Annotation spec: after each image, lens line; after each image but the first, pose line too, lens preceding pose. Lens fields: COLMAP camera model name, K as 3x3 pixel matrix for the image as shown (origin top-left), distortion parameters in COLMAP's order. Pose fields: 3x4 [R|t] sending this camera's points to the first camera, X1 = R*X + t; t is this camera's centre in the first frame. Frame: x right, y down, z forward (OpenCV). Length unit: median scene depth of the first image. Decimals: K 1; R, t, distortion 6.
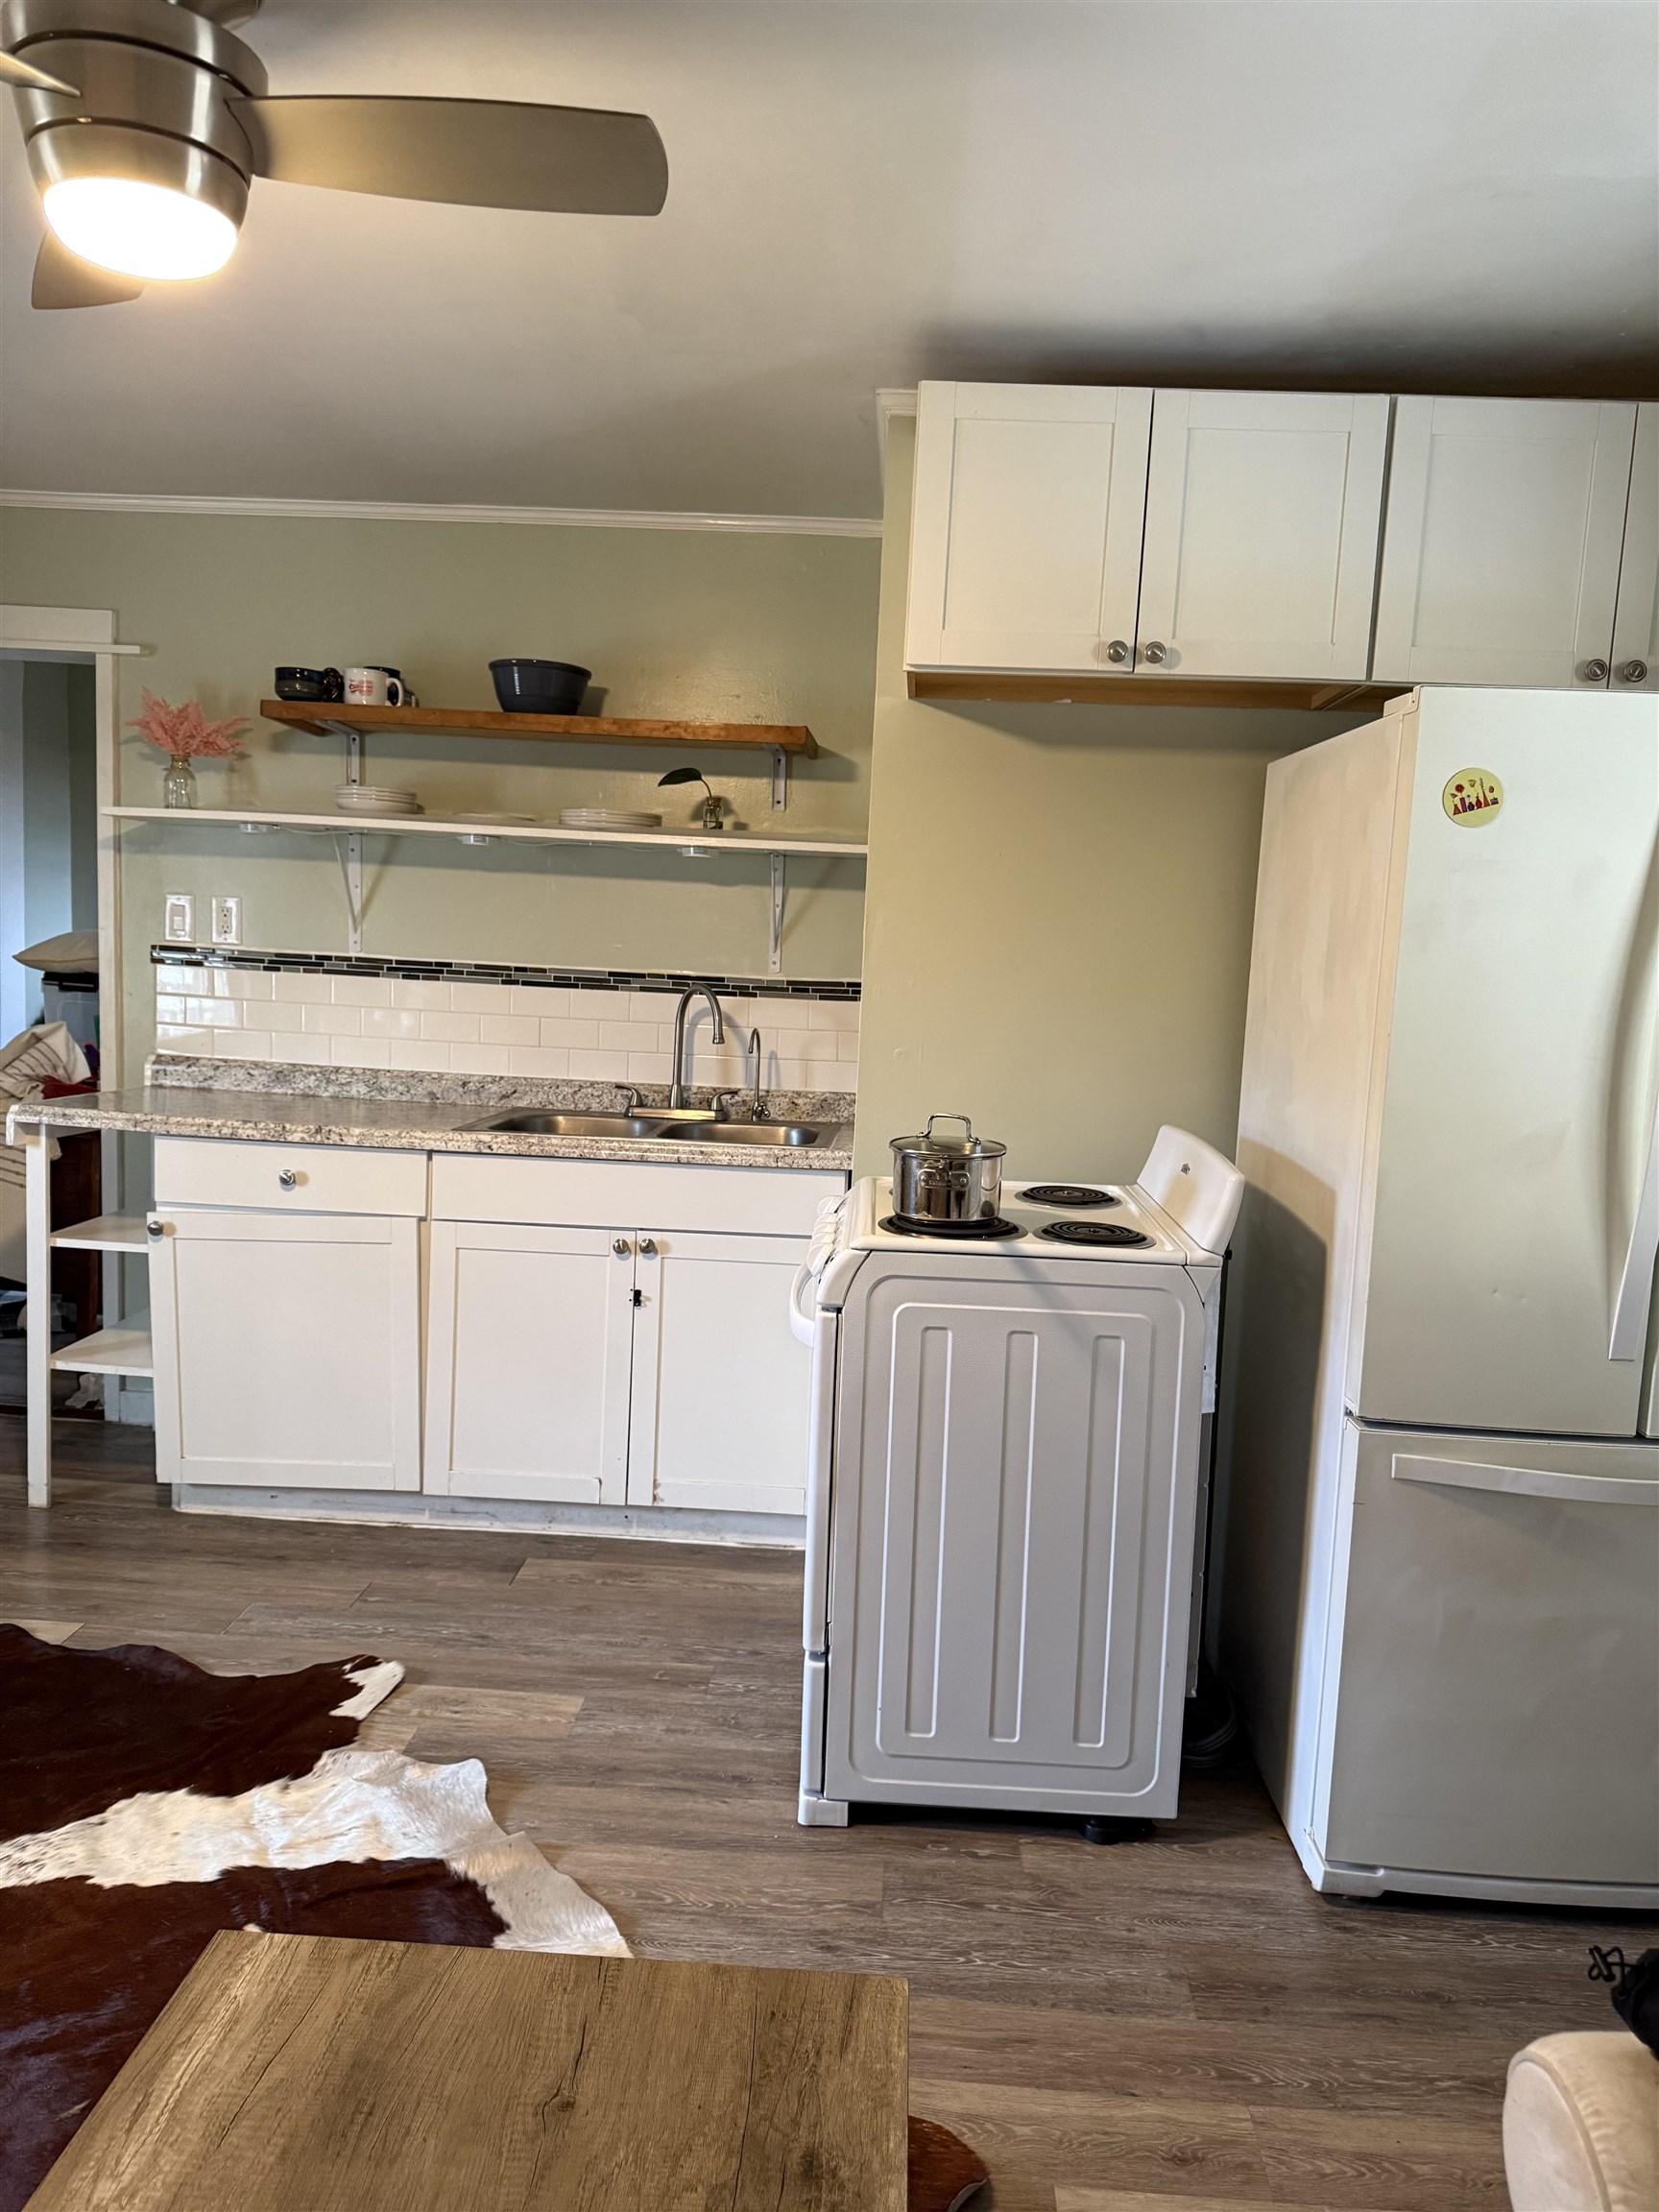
lens RADIAL K [[1554.2, 0, 843.1], [0, 1554.2, 1099.0], [0, 0, 1]] dist [0.058088, -0.066998]
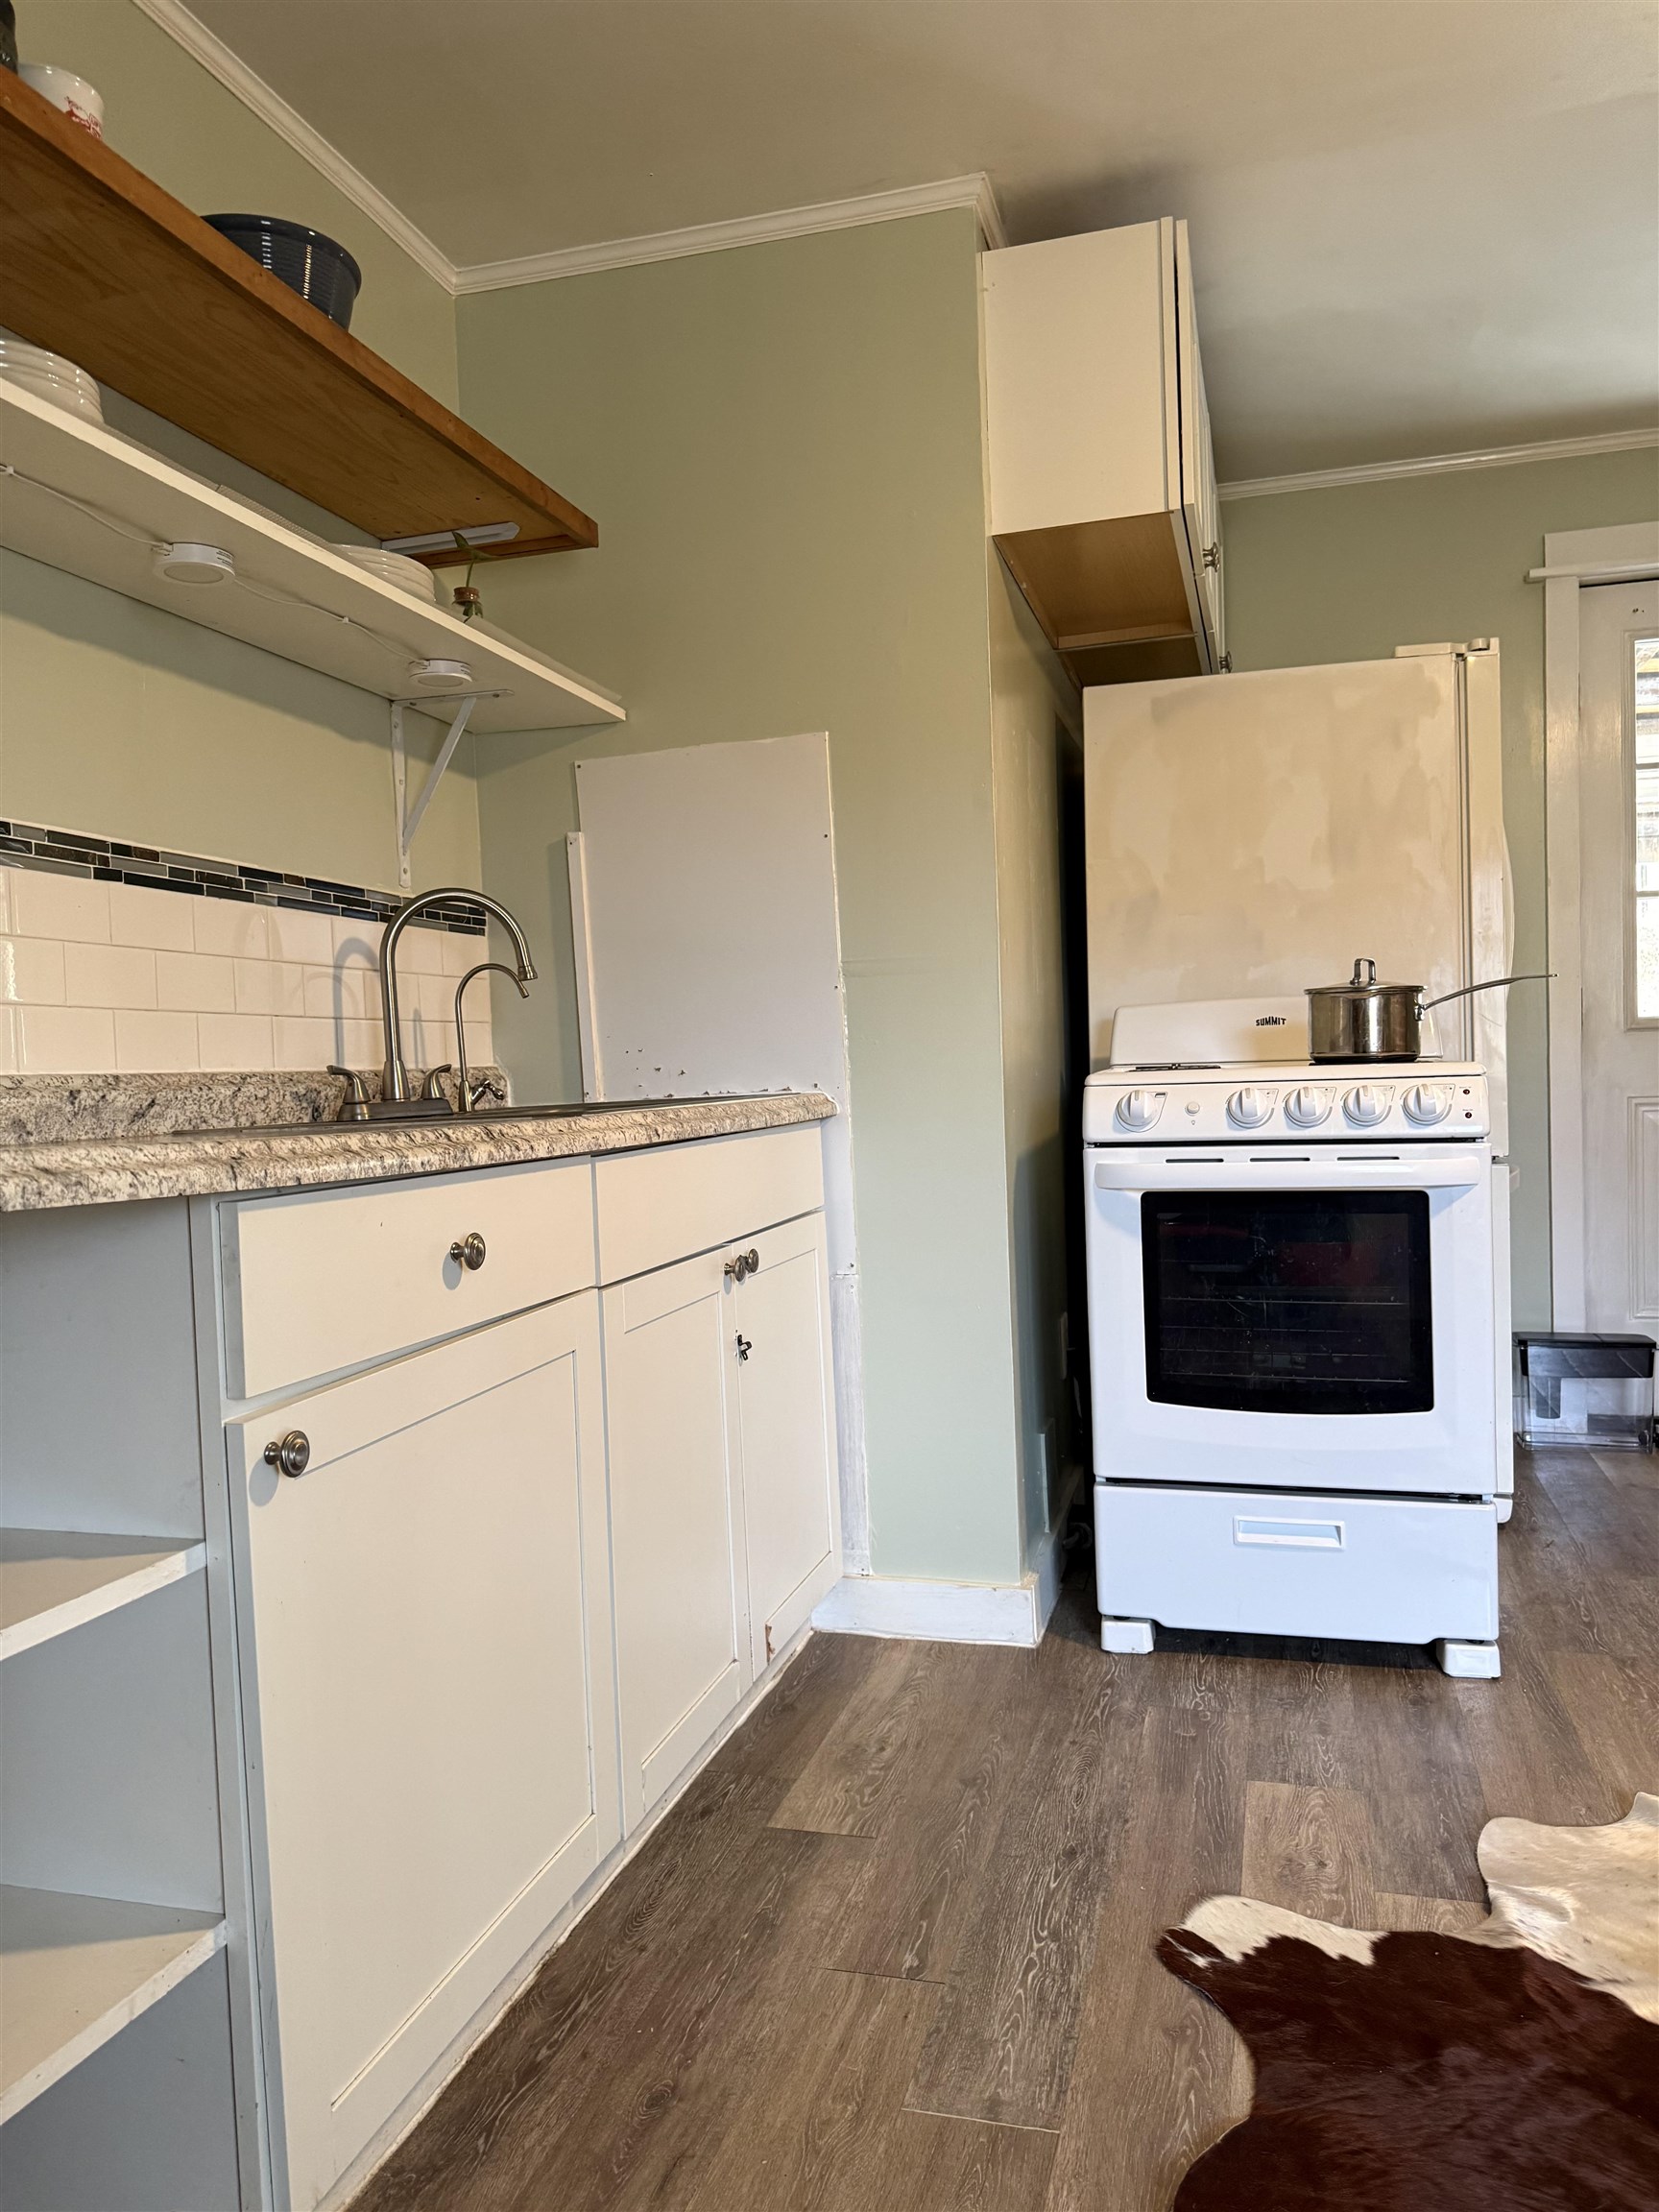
lens RADIAL K [[1568.7, 0, 814.7], [0, 1568.7, 1114.8], [0, 0, 1]] dist [0.004766, 0.003660]
pose [[0.231499, -0.081308, 0.969431, -0.750223], [0.151059, 0.987419, 0.046744, 0.008521], [-0.961036, 0.135620, 0.240869, 0.816433]]
